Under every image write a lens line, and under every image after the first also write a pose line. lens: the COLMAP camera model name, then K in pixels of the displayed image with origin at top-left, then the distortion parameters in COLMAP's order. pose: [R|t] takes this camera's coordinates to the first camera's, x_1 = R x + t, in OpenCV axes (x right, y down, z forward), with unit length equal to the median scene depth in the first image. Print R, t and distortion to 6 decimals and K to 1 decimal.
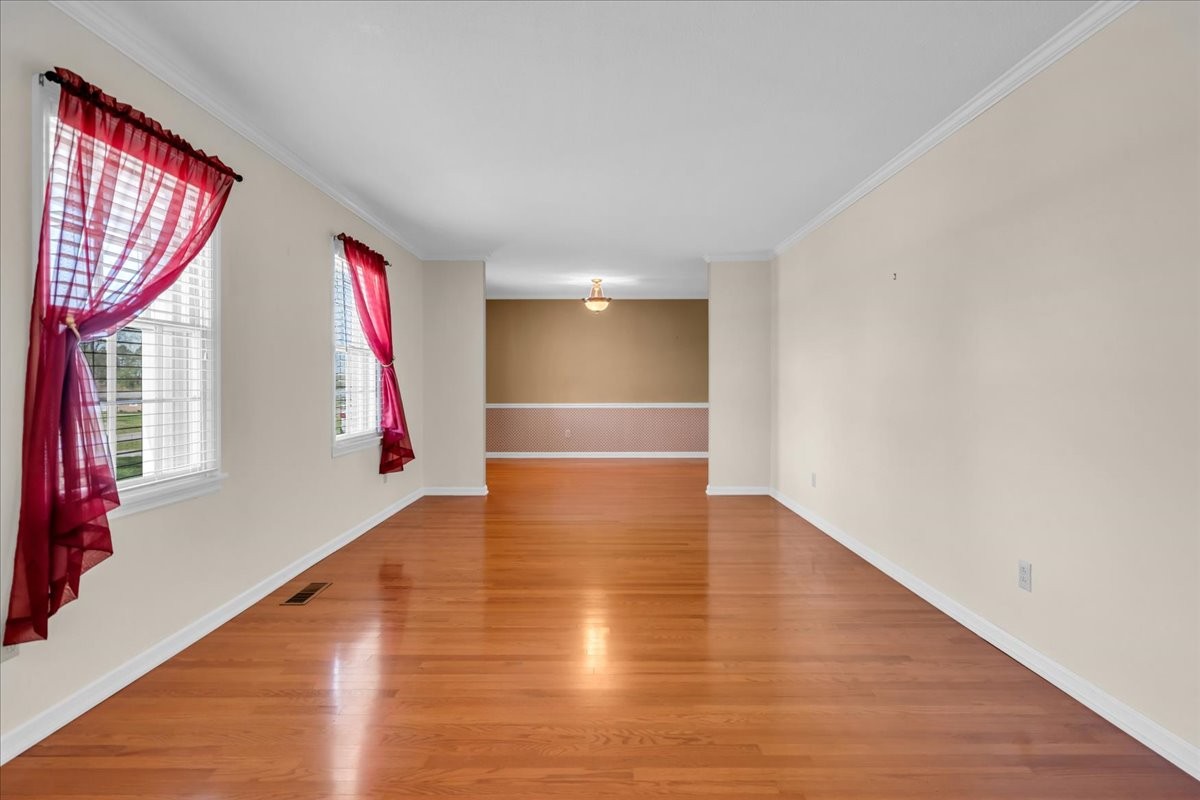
lens RADIAL K [[613.2, 0, 600.5], [0, 613.2, 382.3], [0, 0, 1]] dist [0.004799, 0.001078]
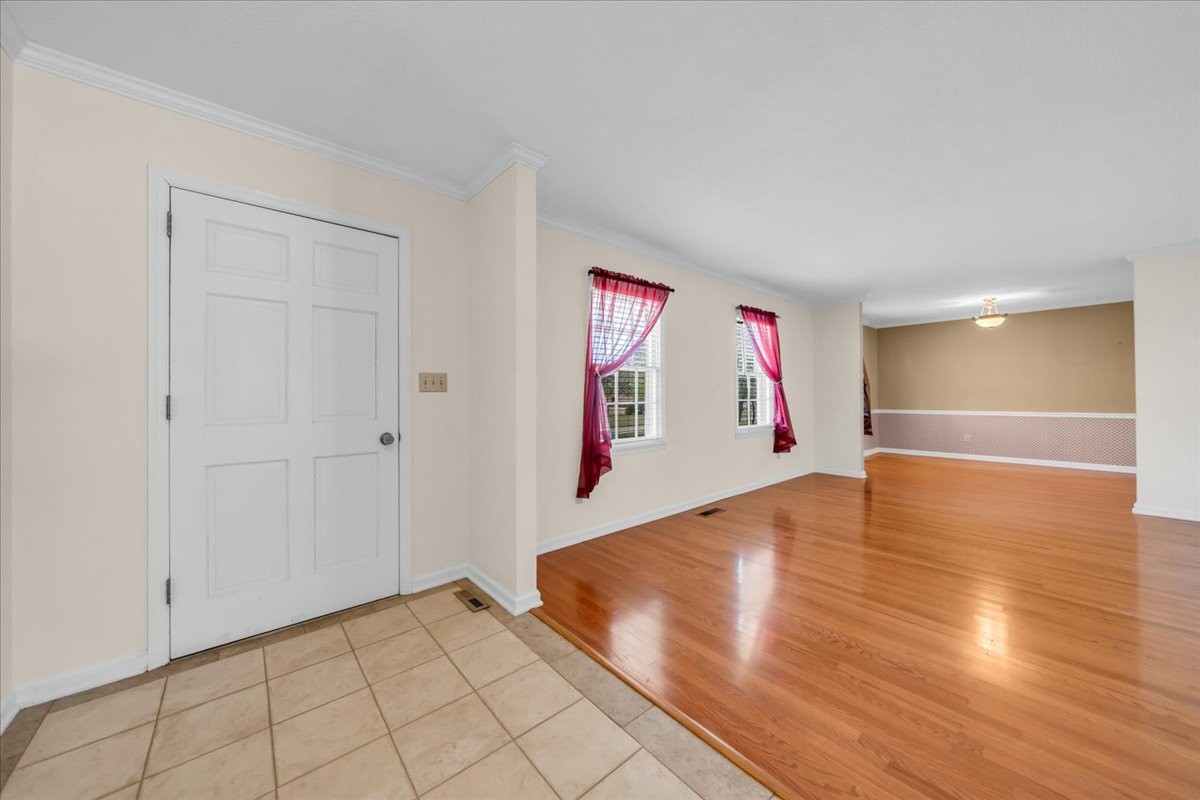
lens RADIAL K [[419.9, 0, 602.0], [0, 419.9, 389.9], [0, 0, 1]] dist [-0.000890, -0.000008]
pose [[0.650256, -0.014699, -0.759573, 0.192767], [0.007836, 0.999889, -0.012641, 0.000253], [0.759675, 0.002268, 0.650299, -0.027508]]
